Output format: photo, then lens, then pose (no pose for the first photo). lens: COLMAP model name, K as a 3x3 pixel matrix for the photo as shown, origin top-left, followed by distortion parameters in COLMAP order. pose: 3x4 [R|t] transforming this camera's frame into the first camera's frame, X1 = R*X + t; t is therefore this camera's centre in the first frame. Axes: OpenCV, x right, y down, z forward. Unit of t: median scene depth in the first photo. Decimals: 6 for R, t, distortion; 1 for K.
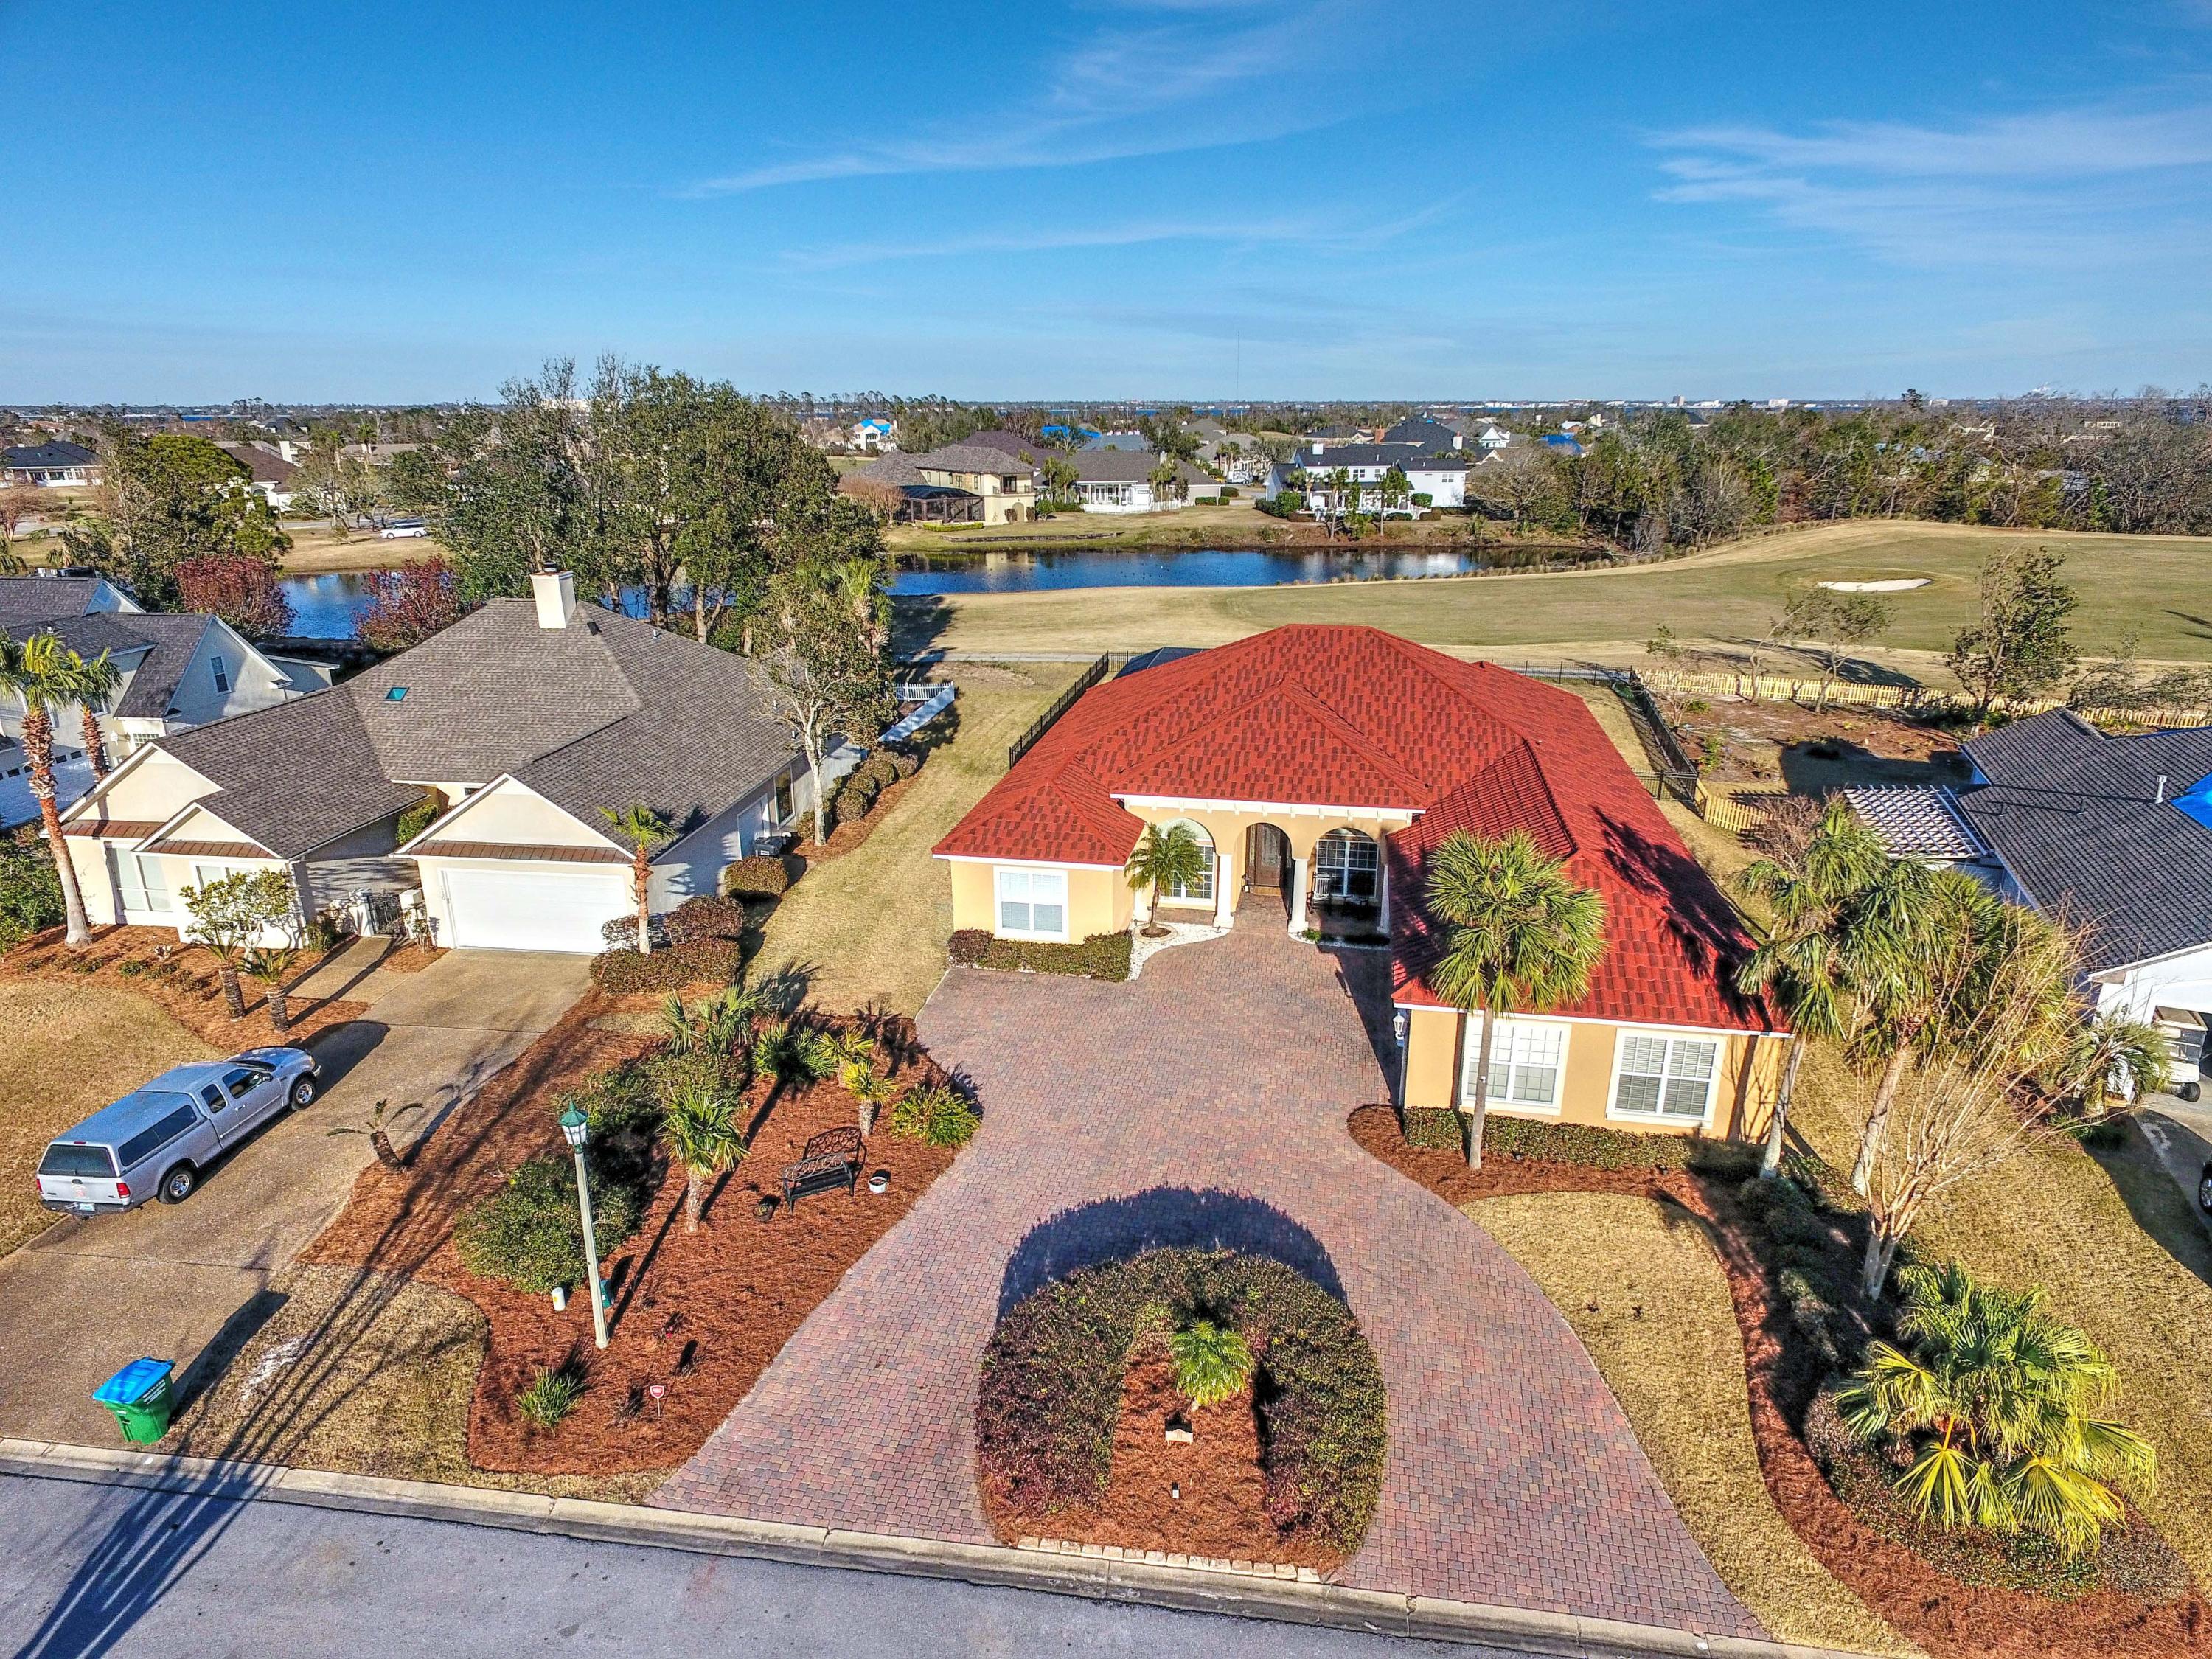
lens RADIAL K [[1284.4, 0, 1110.4], [0, 1284.4, 836.4], [0, 0, 1]] dist [-0.007617, 0.011873]
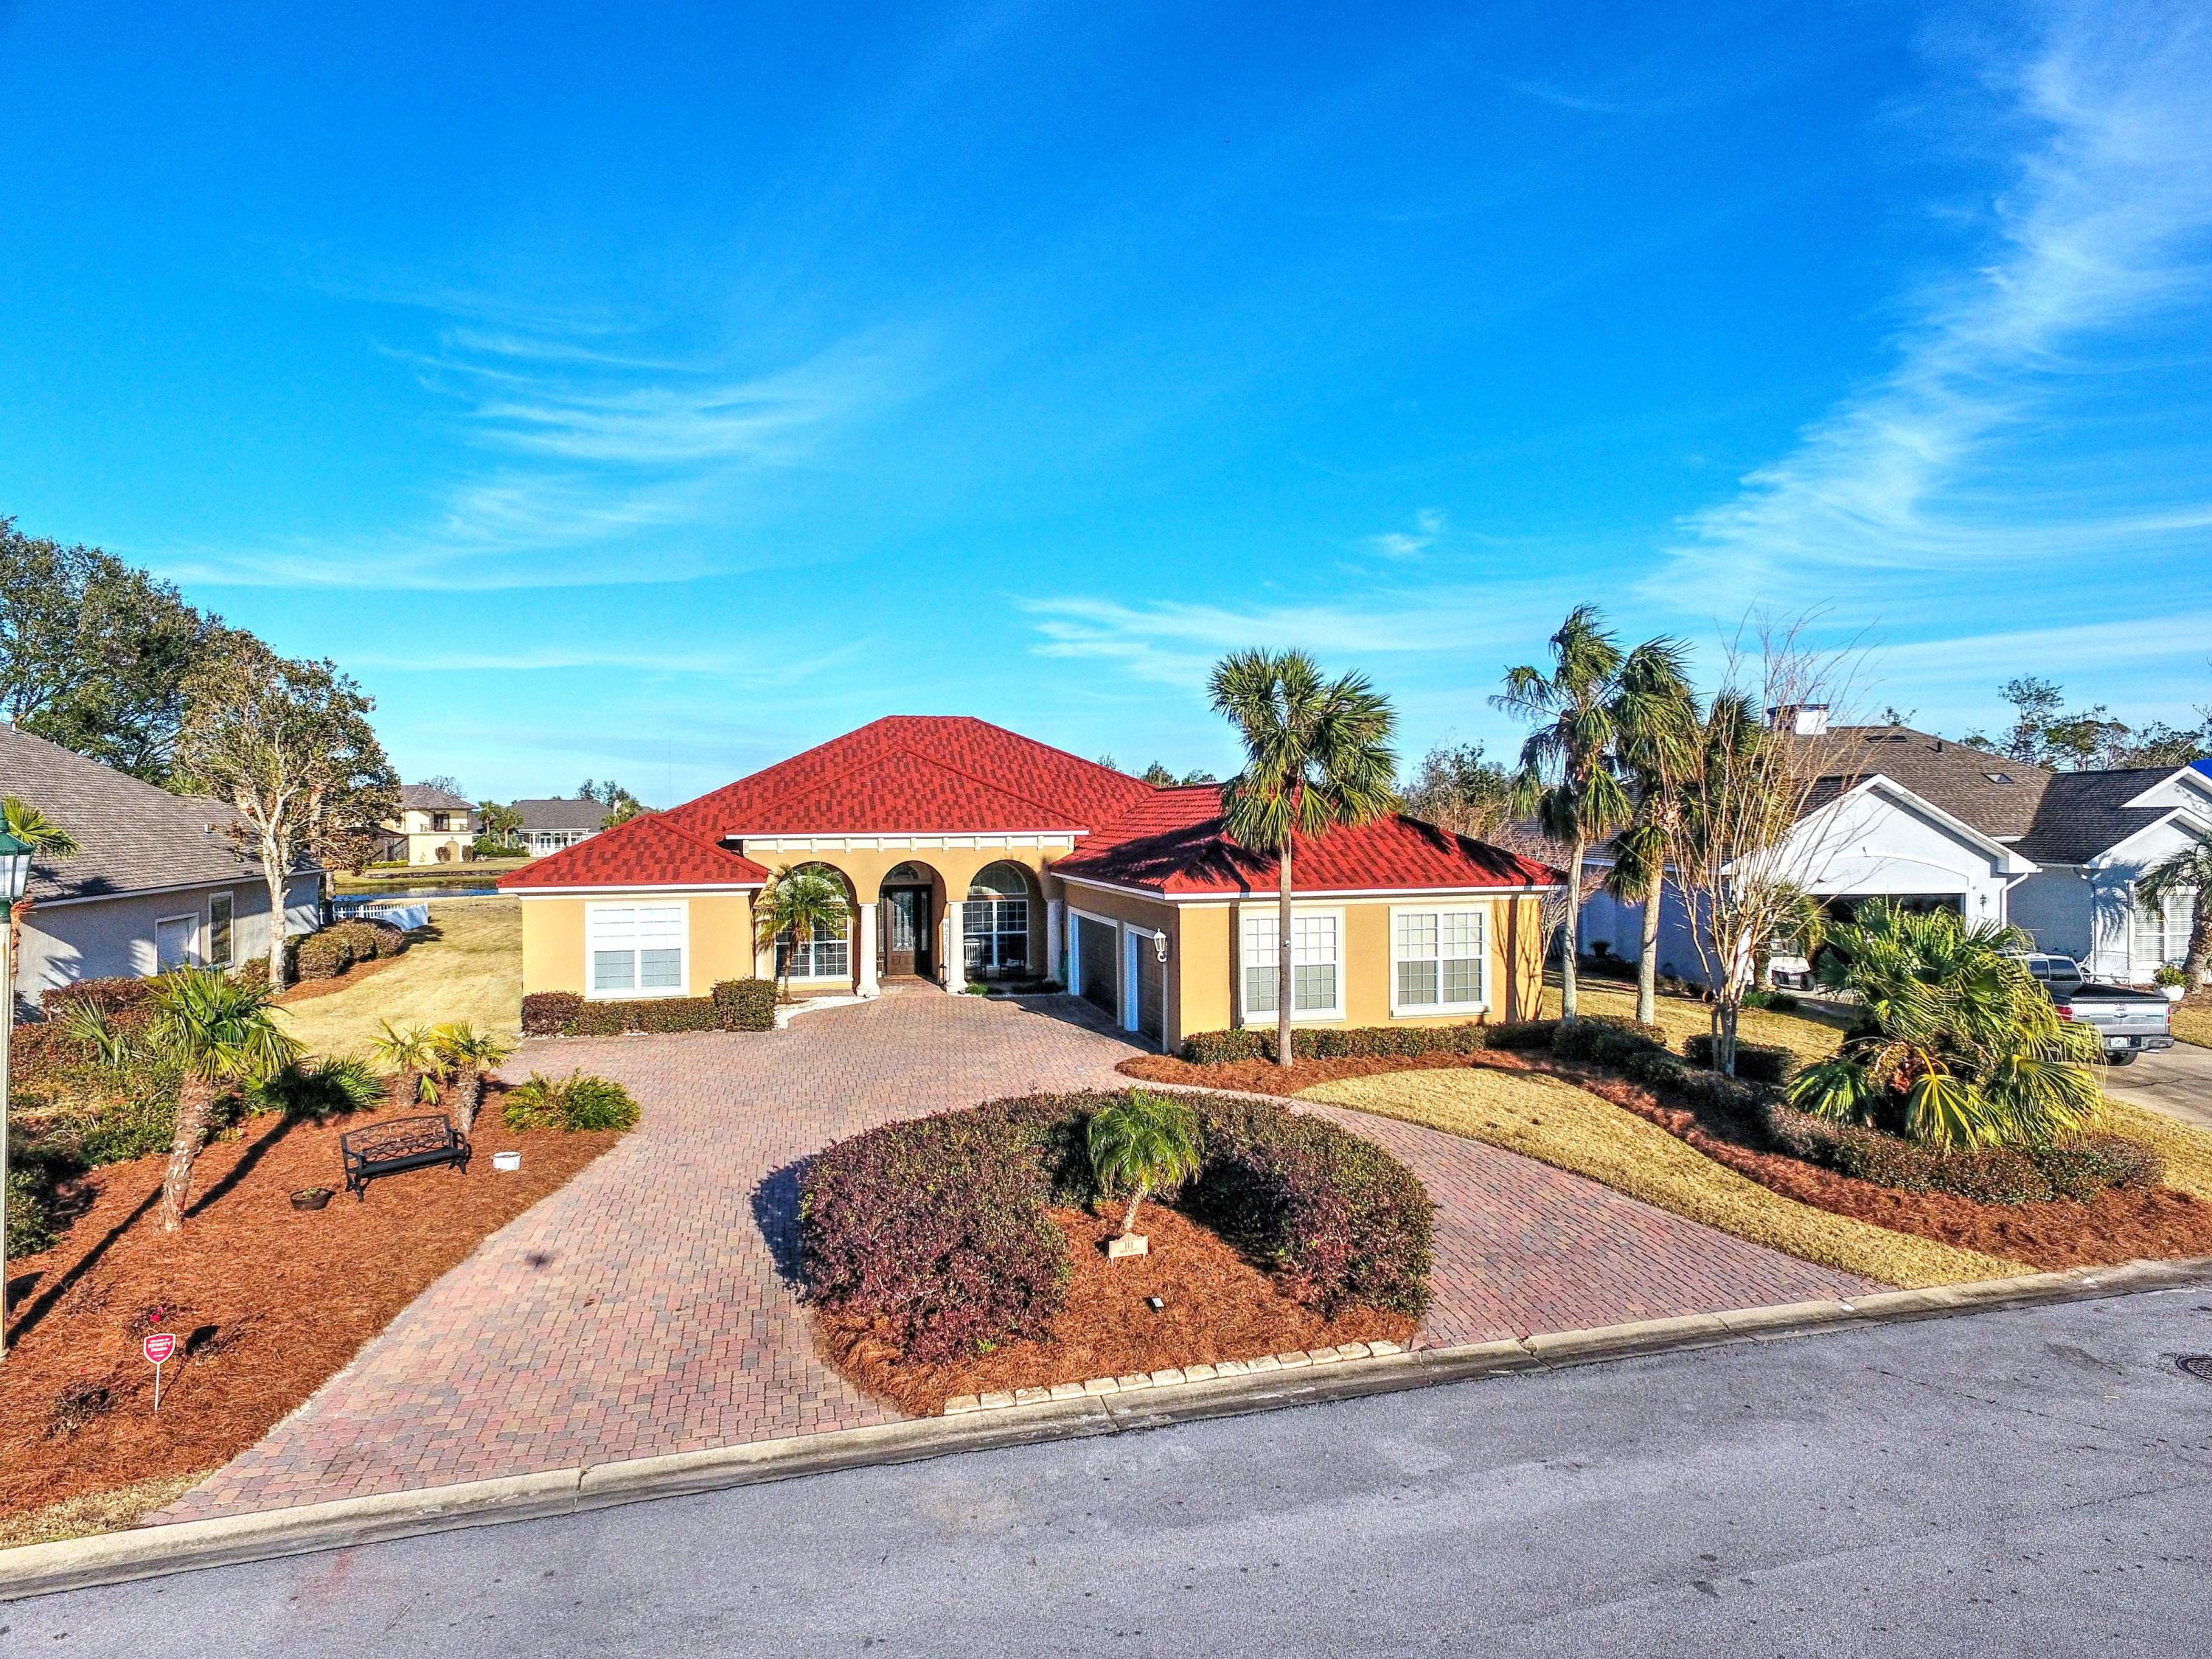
lens RADIAL K [[1284.4, 0, 1110.4], [0, 1284.4, 836.4], [0, 0, 1]] dist [-0.007617, 0.011873]
pose [[0.909399, -0.008552, 0.415836, -0.123859], [0.137097, 0.950077, -0.280281, 0.243849], [-0.392680, 0.311897, 0.865172, 0.197086]]
